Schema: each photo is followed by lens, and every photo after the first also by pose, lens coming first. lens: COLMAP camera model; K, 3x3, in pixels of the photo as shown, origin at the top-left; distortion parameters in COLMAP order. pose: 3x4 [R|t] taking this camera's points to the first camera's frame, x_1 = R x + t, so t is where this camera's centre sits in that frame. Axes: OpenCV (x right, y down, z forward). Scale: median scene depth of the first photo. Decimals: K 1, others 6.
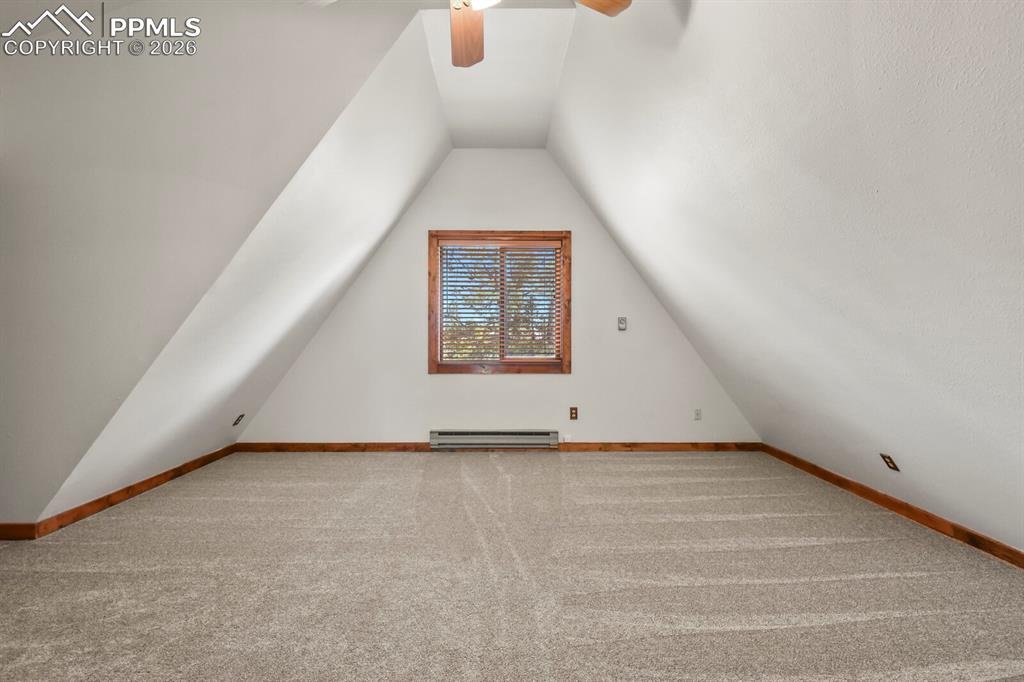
lens RADIAL K [[497.0, 0, 517.7], [0, 497.0, 336.0], [0, 0, 1]] dist [-0.002315, -0.007417]
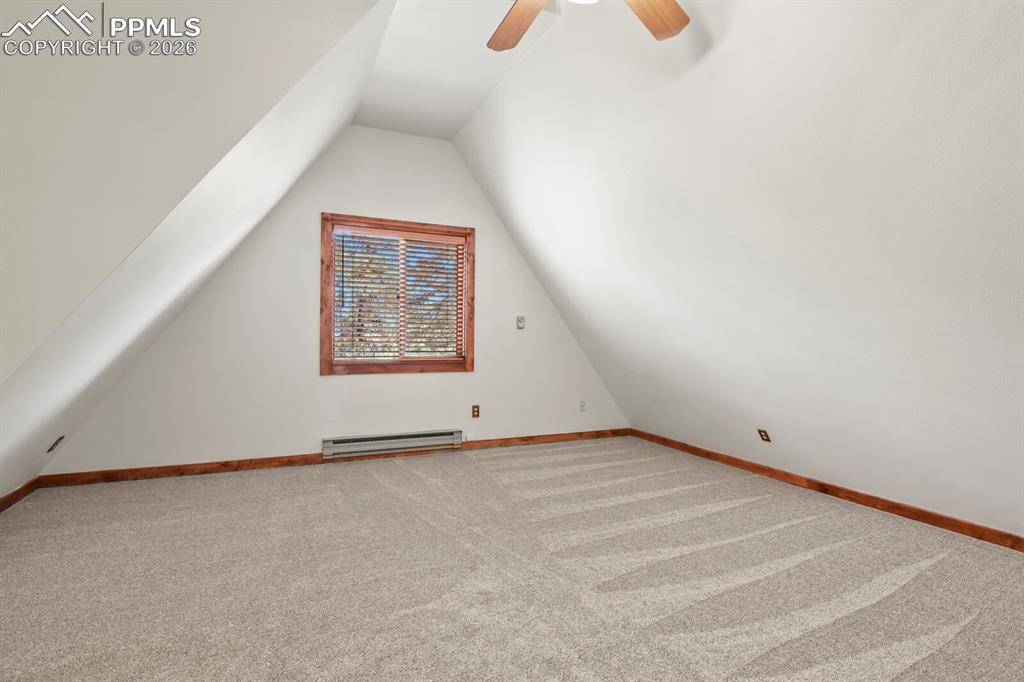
lens RADIAL K [[497.0, 0, 517.7], [0, 497.0, 336.0], [0, 0, 1]] dist [-0.002315, -0.007417]
pose [[0.914828, 0.007530, 0.403773, -0.217342], [-0.009588, 0.999949, 0.003076, 0.000398], [-0.403729, -0.006685, 0.914854, 0.053741]]
